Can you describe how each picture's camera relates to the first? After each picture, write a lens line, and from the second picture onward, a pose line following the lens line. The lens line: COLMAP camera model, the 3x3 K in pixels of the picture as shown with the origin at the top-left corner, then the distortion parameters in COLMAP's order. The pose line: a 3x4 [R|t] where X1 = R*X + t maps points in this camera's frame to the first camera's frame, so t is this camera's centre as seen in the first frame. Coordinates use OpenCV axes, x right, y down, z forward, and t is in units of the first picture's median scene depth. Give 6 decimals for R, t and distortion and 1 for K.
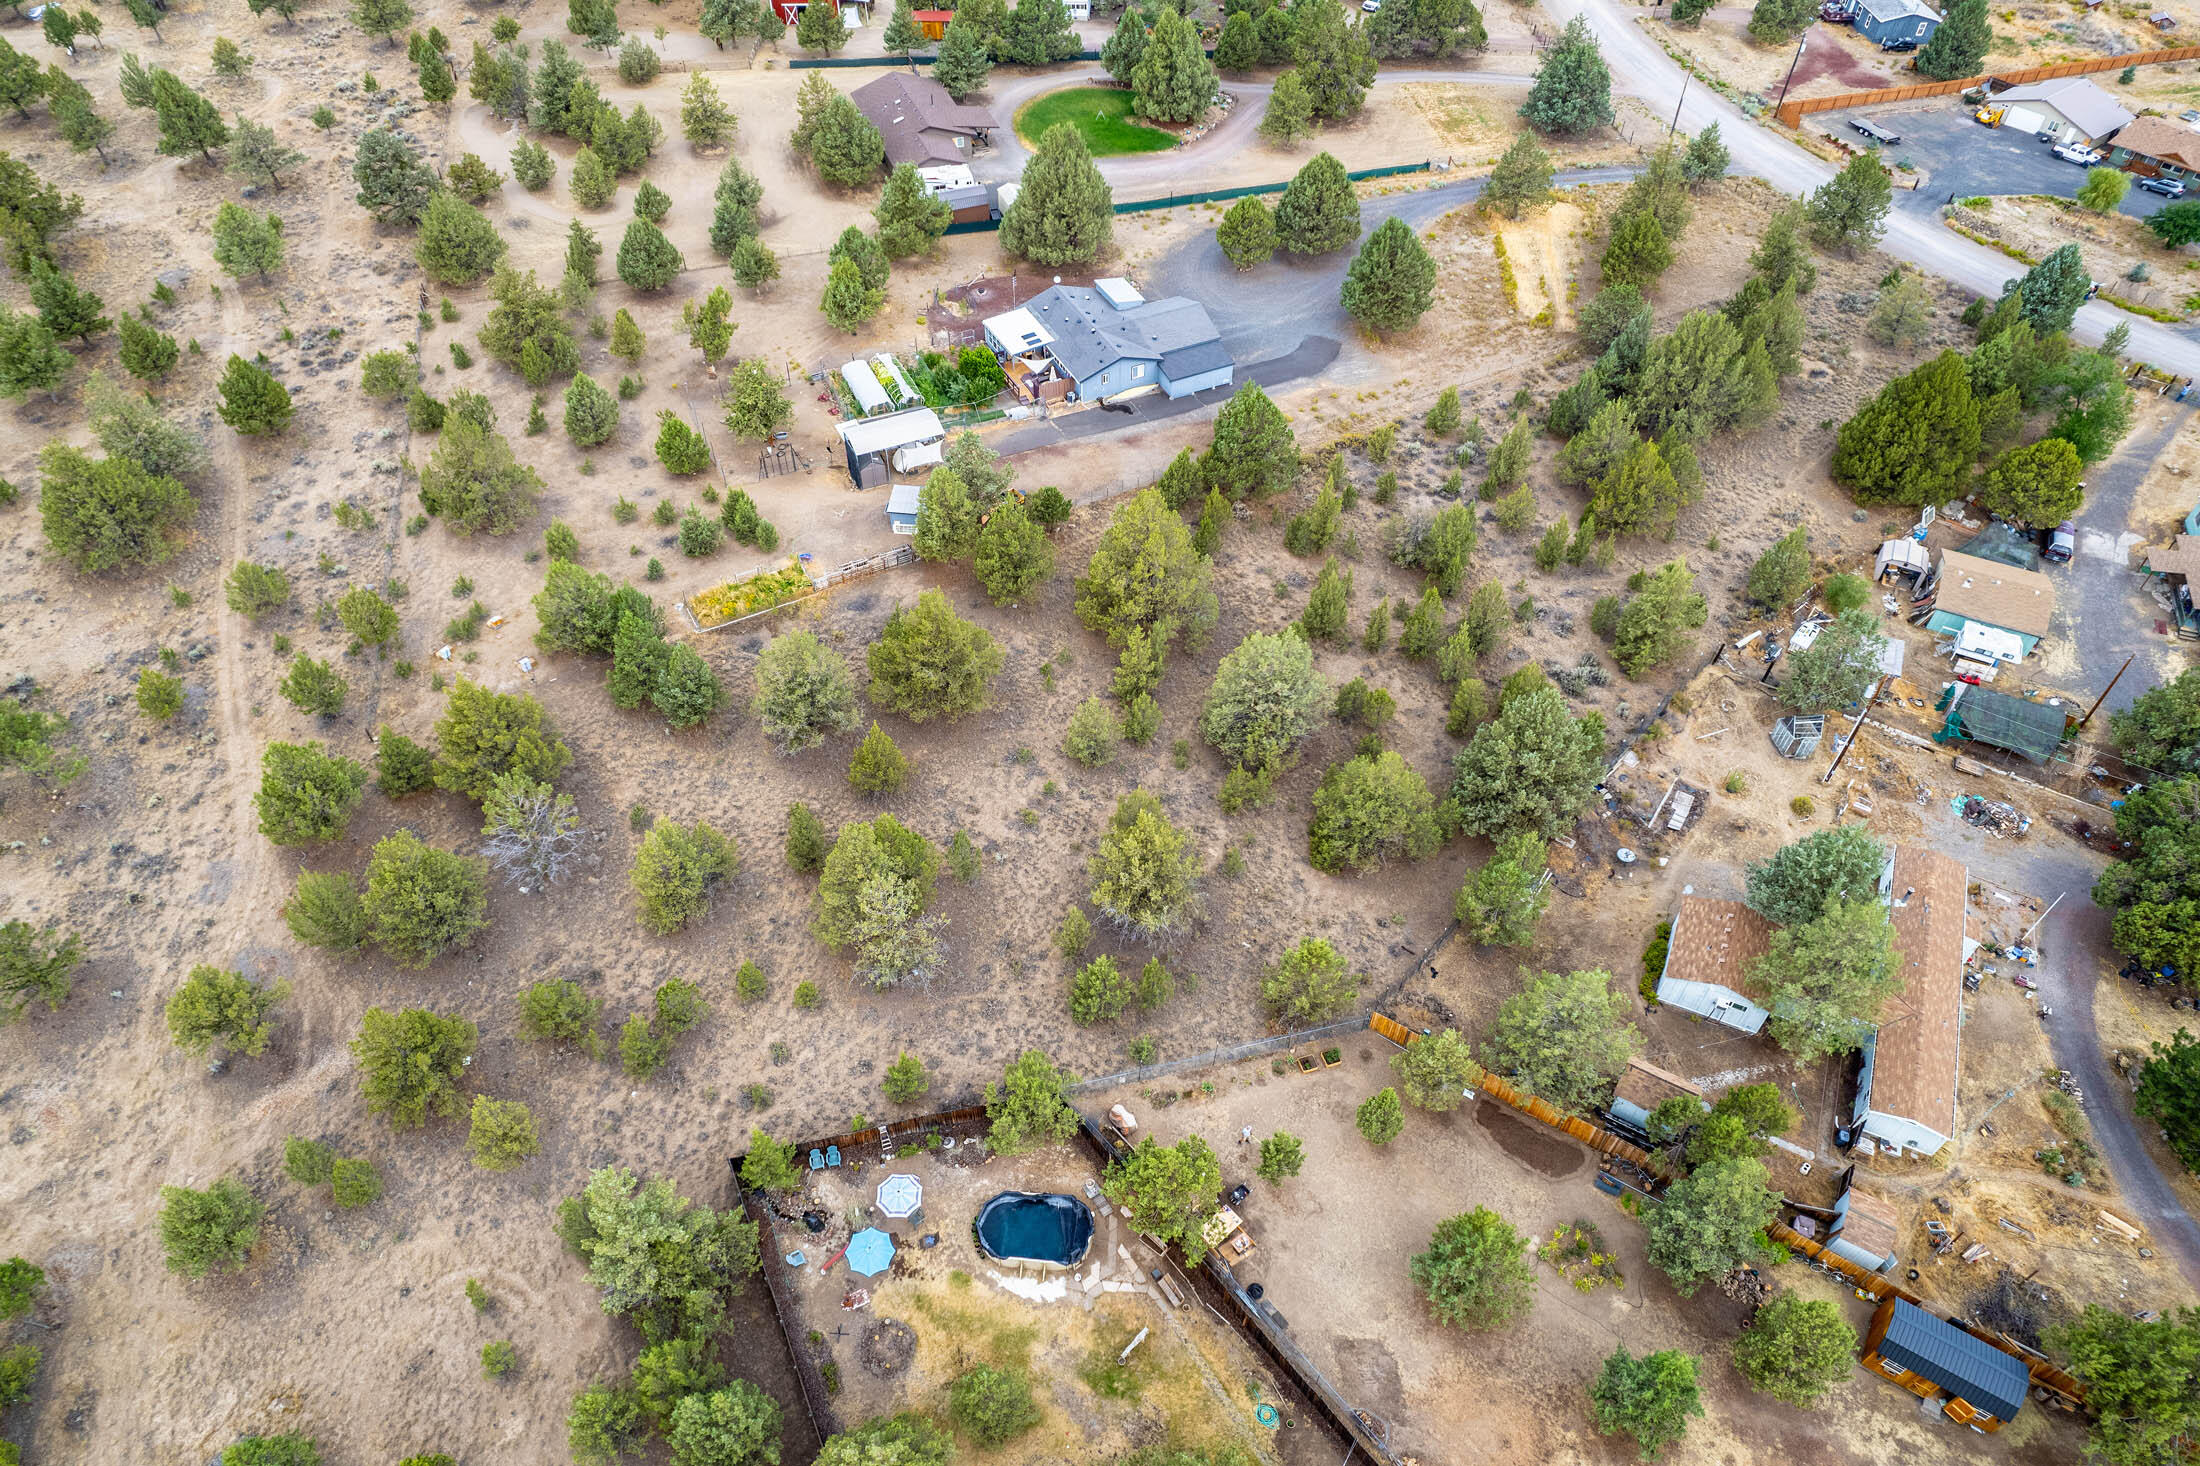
lens RADIAL K [[1412.8, 0, 1111.7], [0, 1412.8, 740.6], [0, 0, 1]] dist [-0.081267, 0.071862]
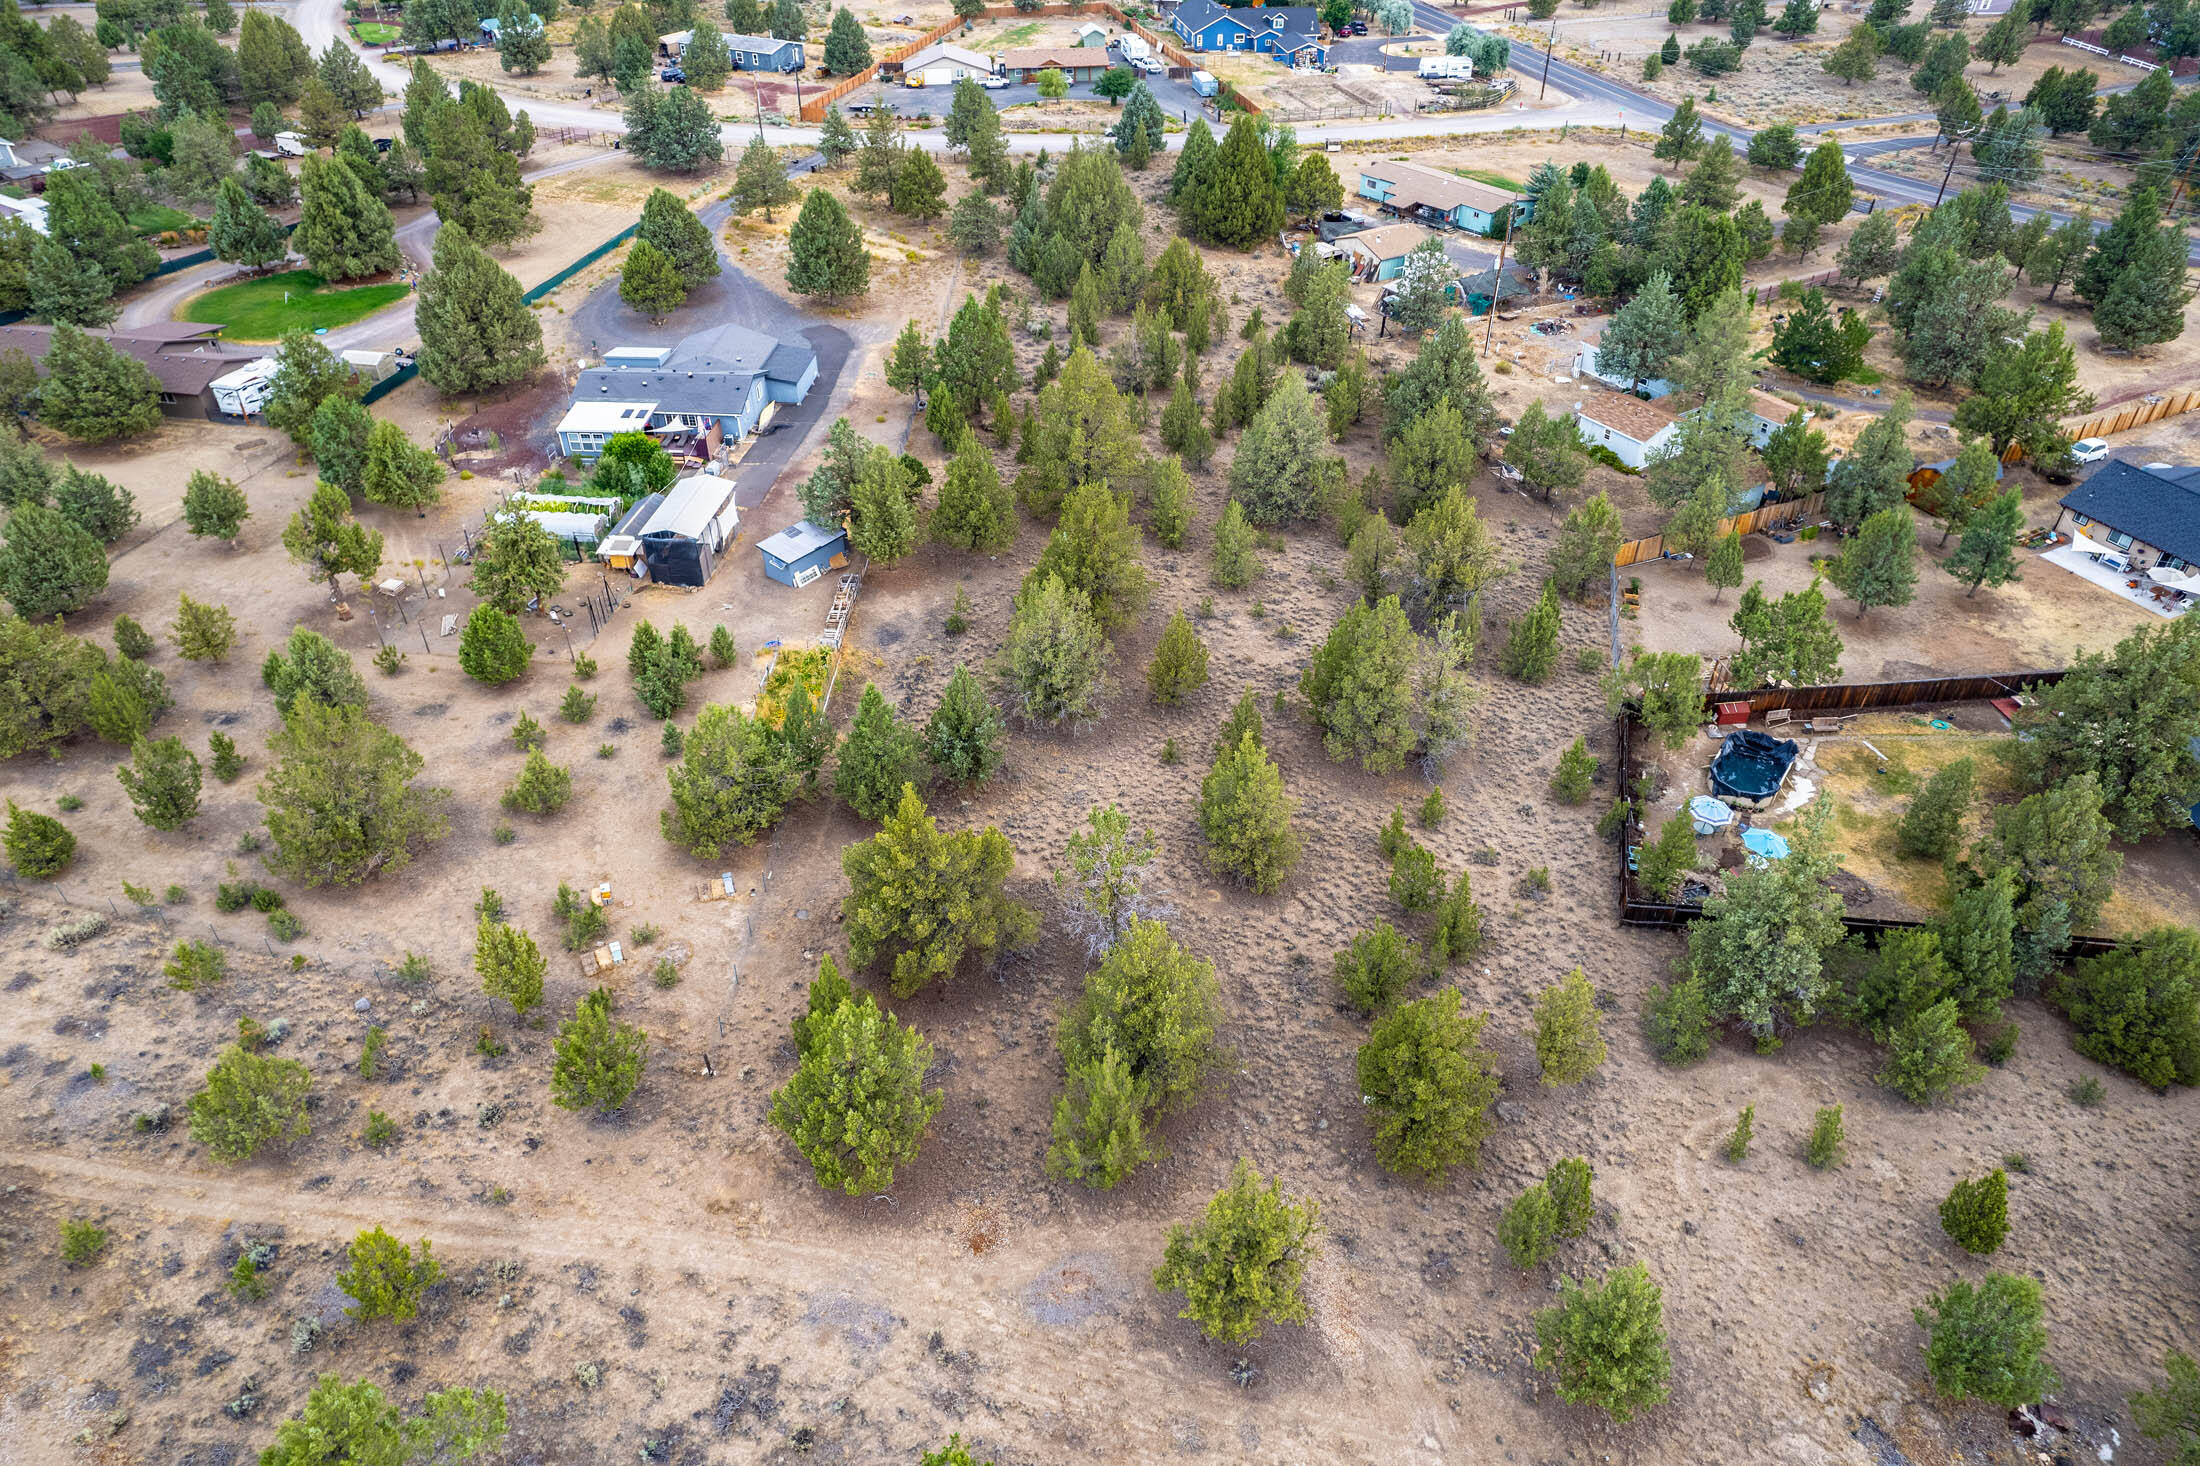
lens RADIAL K [[1412.8, 0, 1108.5], [0, 1412.8, 728.3], [0, 0, 1]] dist [-0.081267, 0.071862]
pose [[0.515734, -0.521285, 0.679912, -0.777271], [0.626981, 0.770479, 0.115138, -0.077638], [-0.583878, 0.366912, 0.724198, 0.390839]]
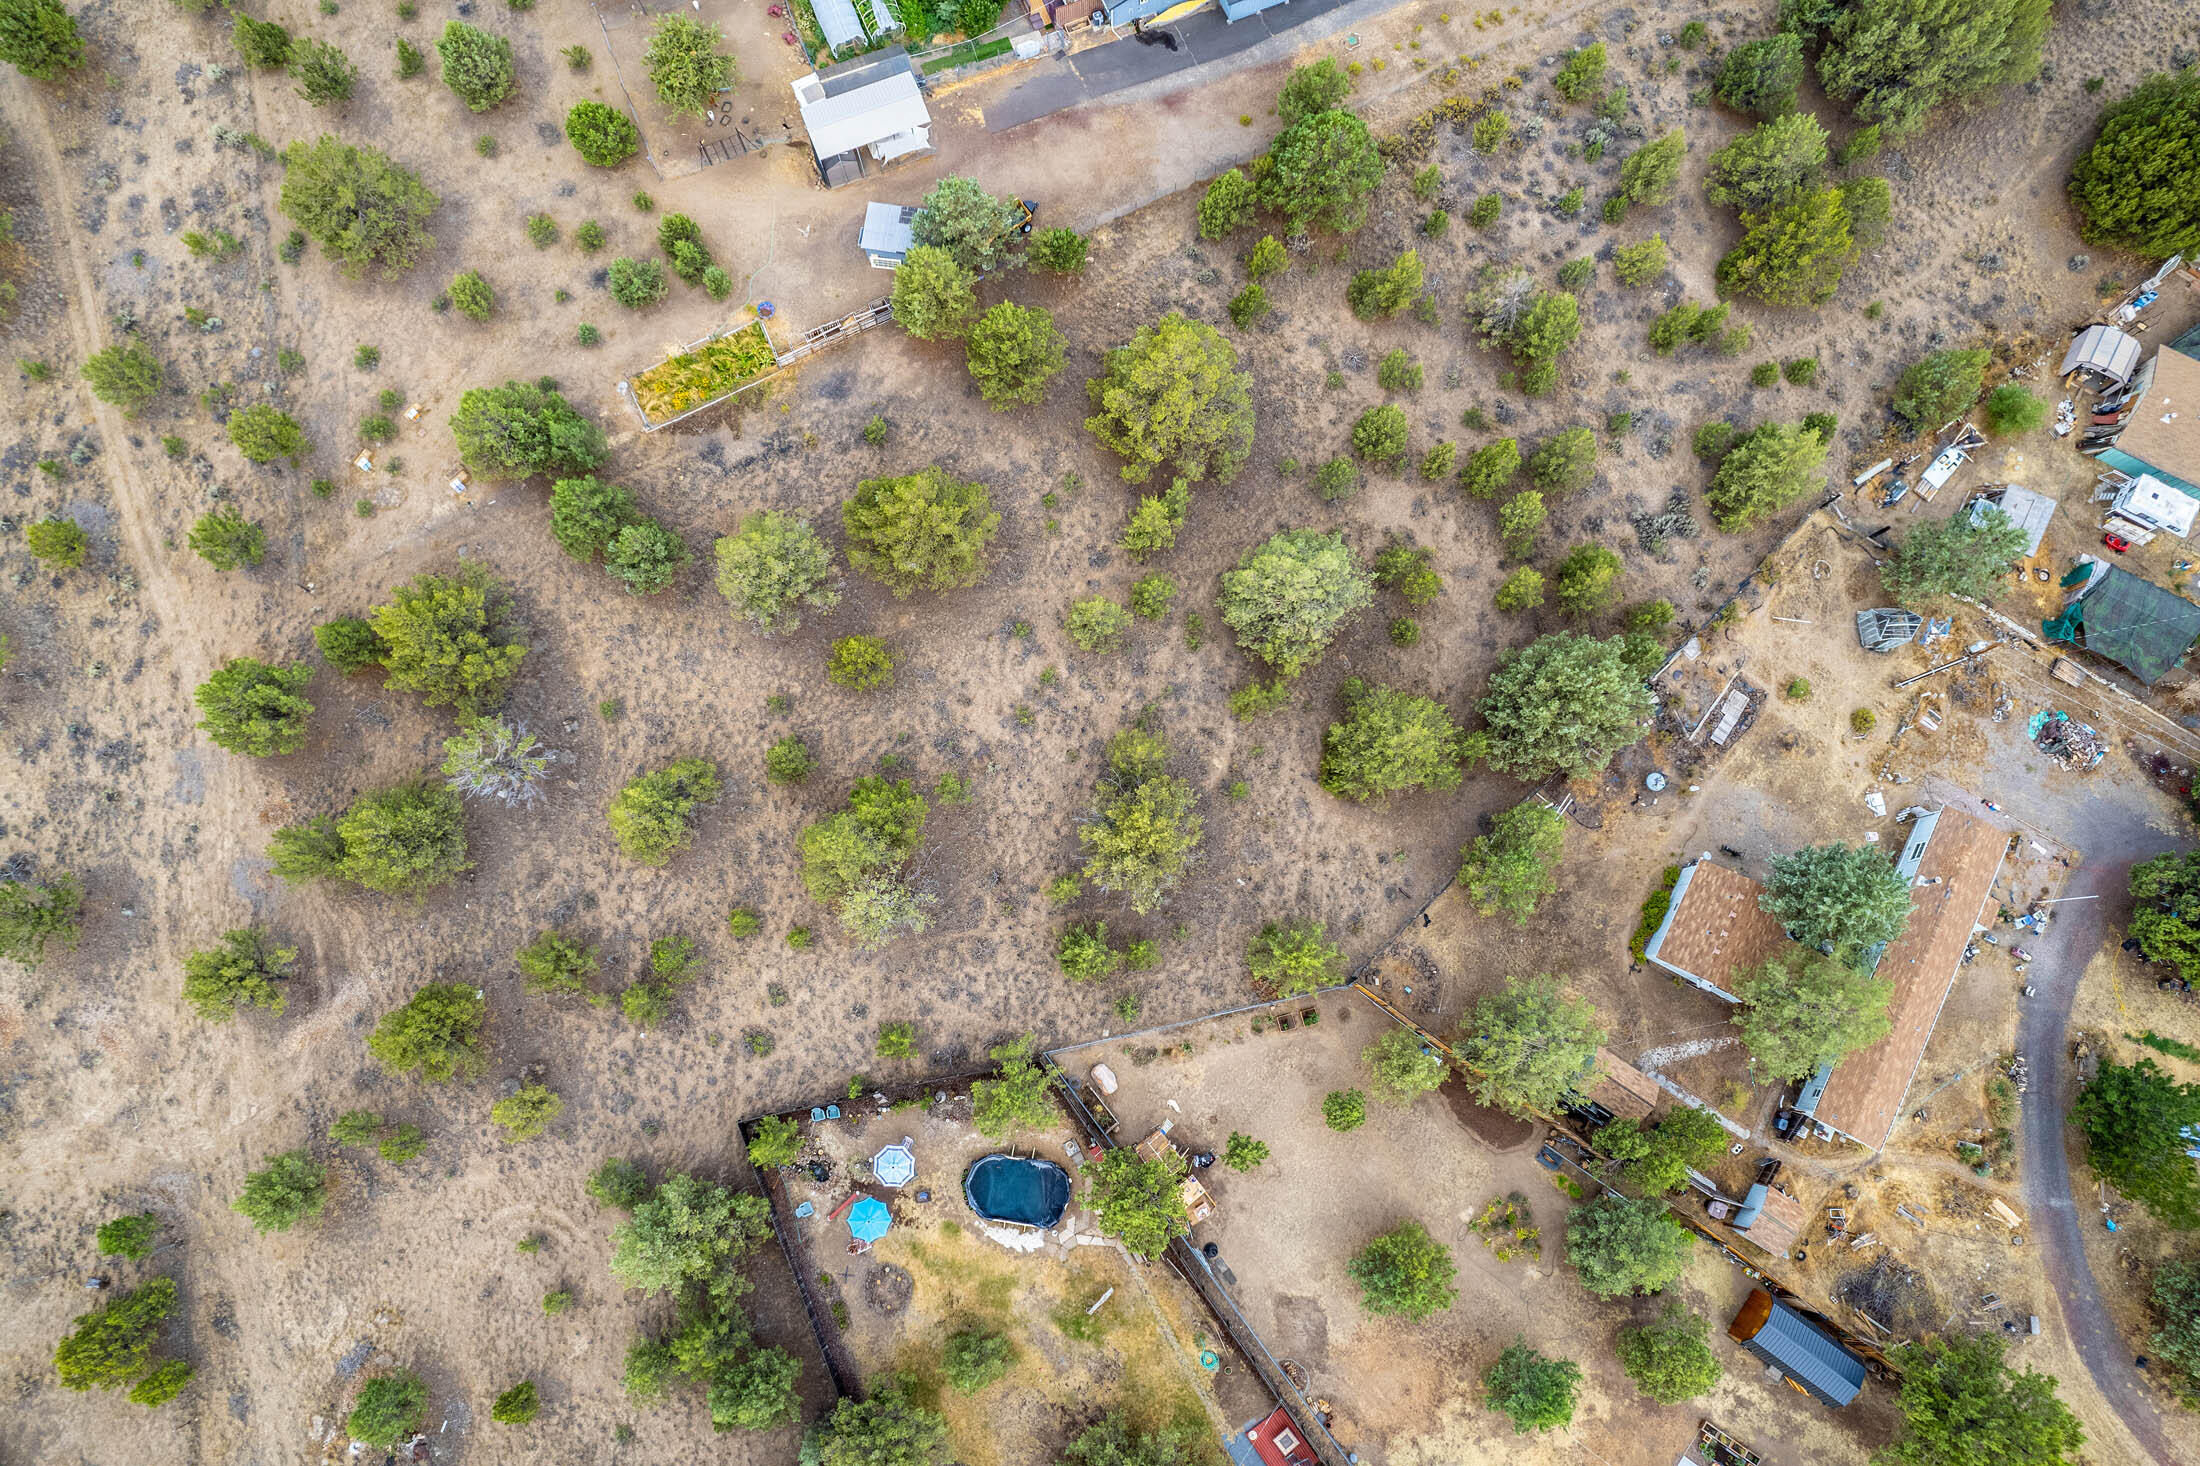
lens RADIAL K [[1412.8, 0, 1109.5], [0, 1412.8, 731.7], [0, 0, 1]] dist [-0.081267, 0.071862]
pose [[0.998513, 0.052676, -0.014023, 0.010898], [-0.036734, 0.840298, 0.540878, -0.430113], [0.040275, -0.539559, 0.840984, 0.204300]]
